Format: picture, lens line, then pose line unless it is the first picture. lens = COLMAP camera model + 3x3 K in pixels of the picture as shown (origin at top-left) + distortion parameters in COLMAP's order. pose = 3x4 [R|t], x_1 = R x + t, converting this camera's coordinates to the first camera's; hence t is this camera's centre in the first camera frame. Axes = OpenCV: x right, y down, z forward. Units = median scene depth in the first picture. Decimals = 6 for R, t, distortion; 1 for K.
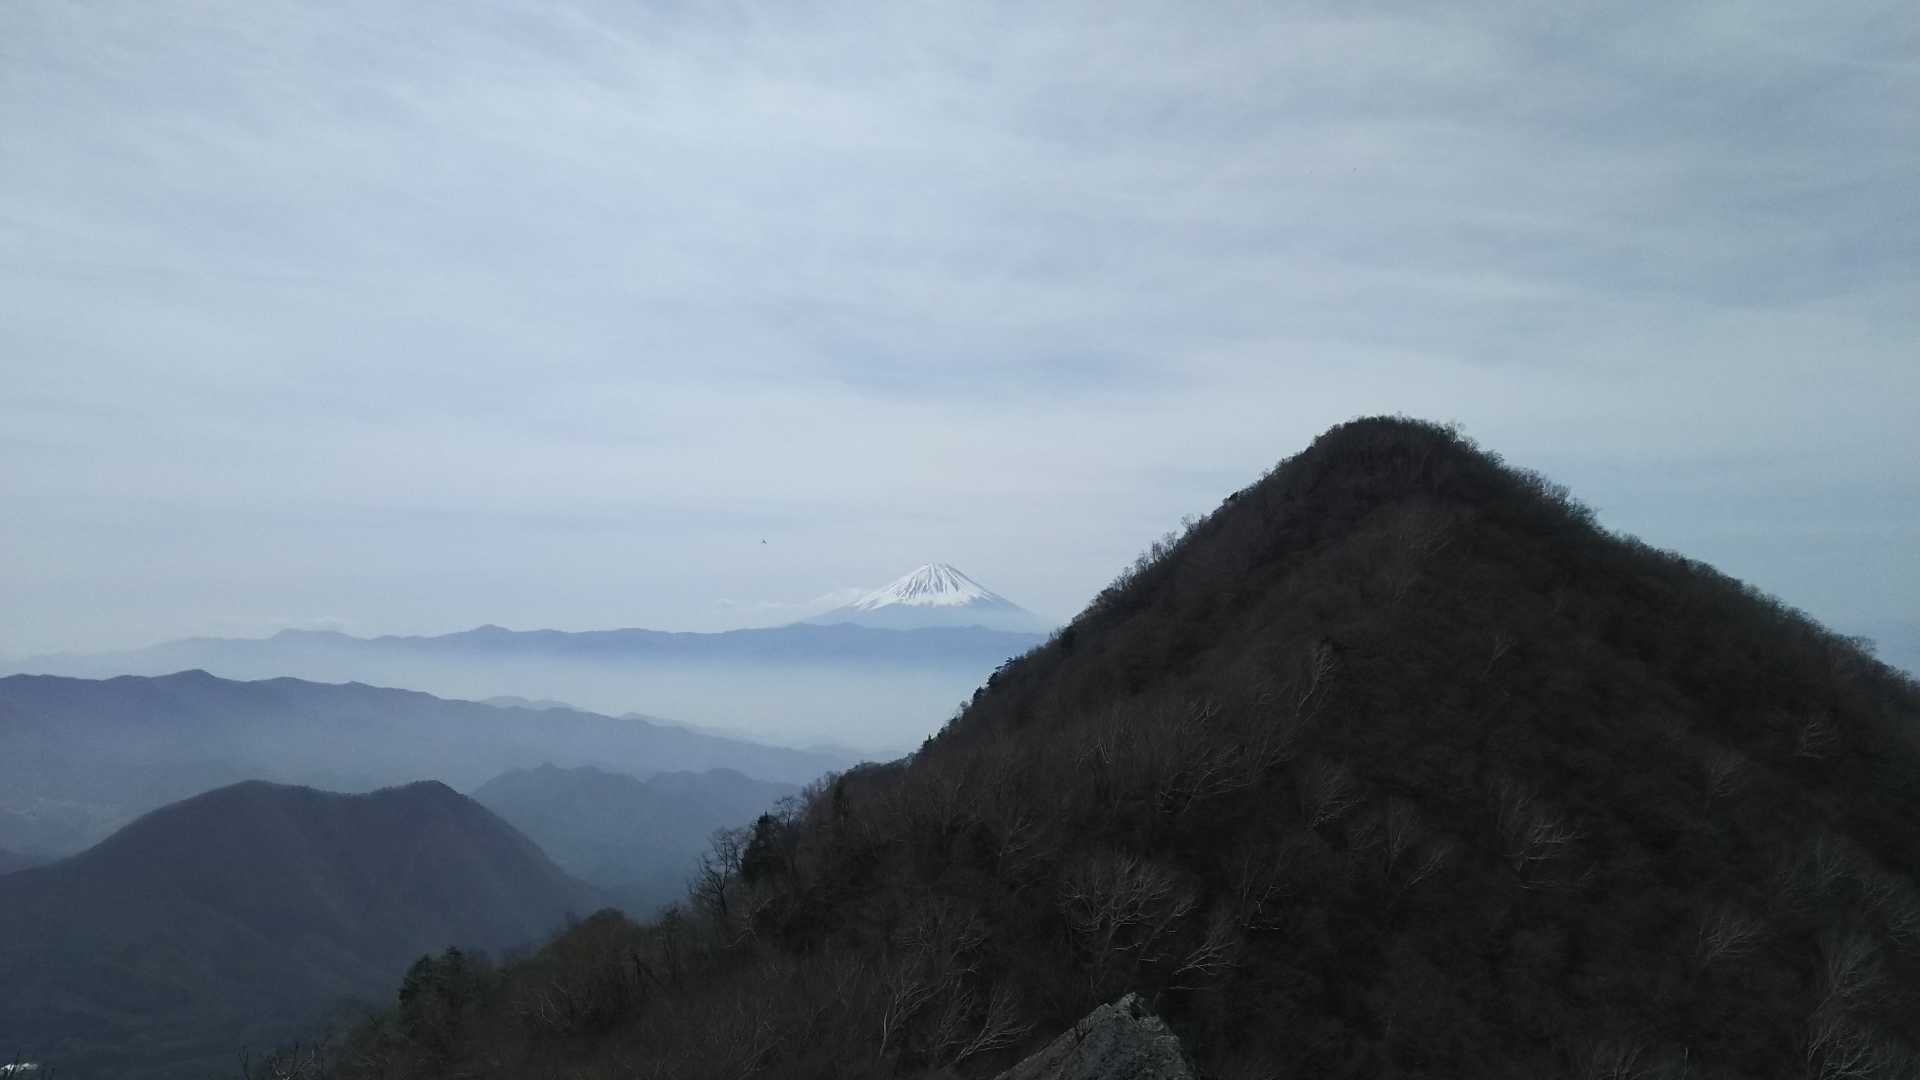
lens RADIAL K [[1727.9, 0, 960.0], [0, 1727.9, 540.0], [0, 0, 1]] dist [-0.007542, -0.006518]
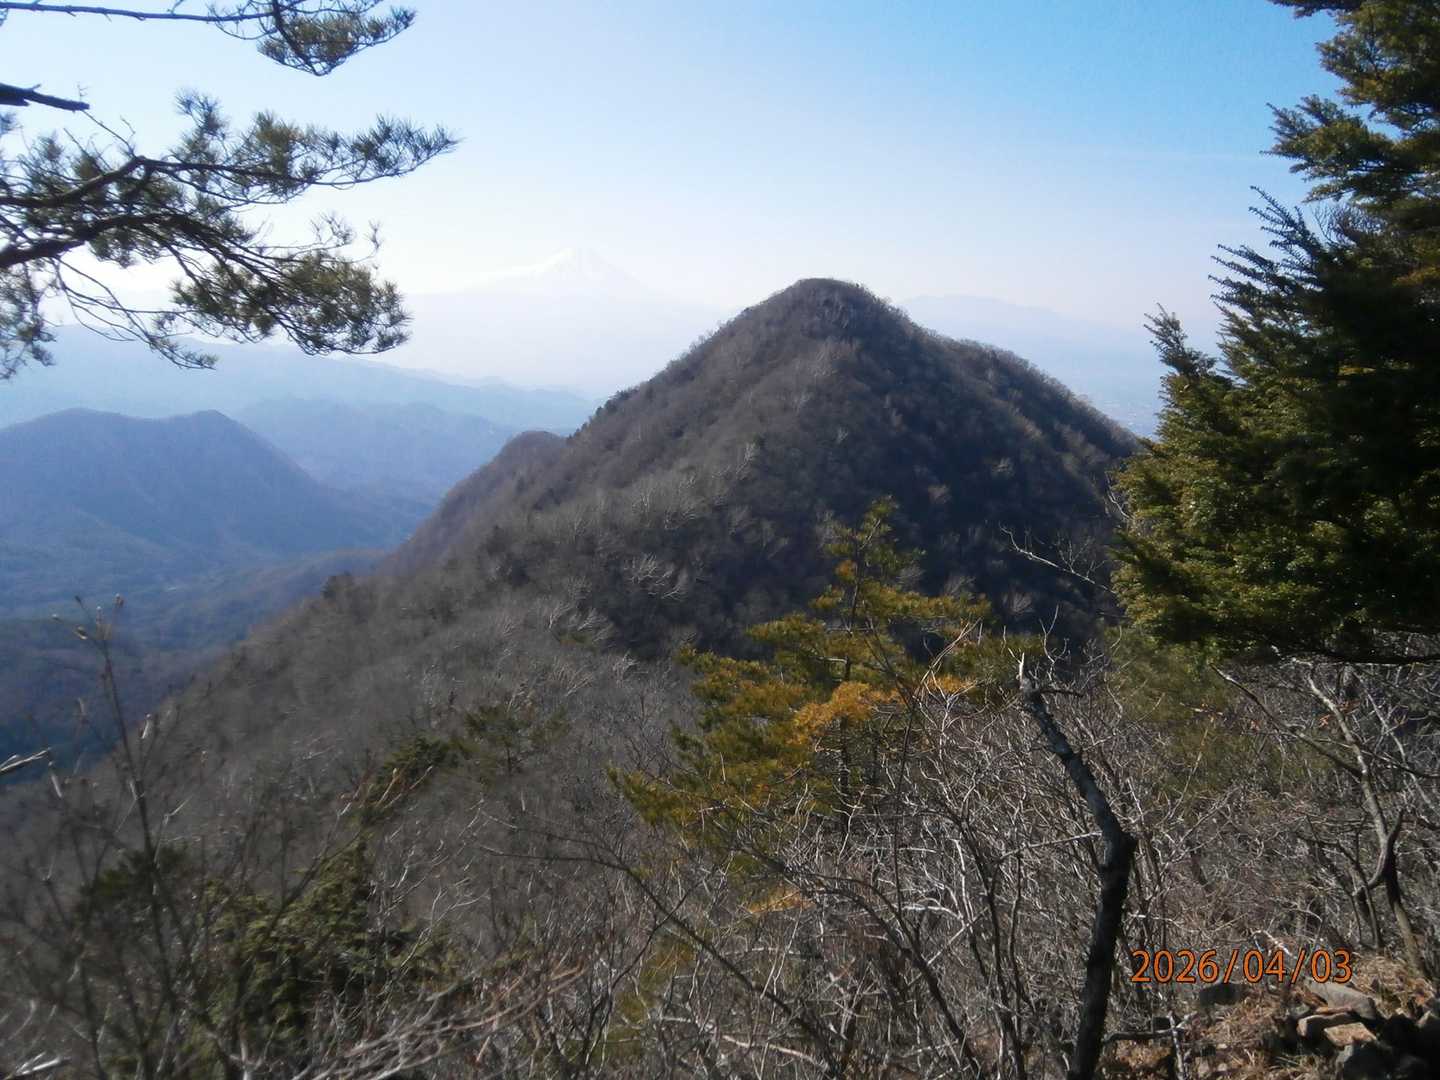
lens RADIAL K [[1349.2, 0, 720.0], [0, 1349.2, 540.0], [0, 0, 1]] dist [0.106025, 0.003159]
pose [[0.995365, 0.020025, 0.094063, 0.009842], [-0.042485, 0.969027, 0.243272, -0.180777], [-0.086278, -0.246140, 0.965386, -0.519935]]
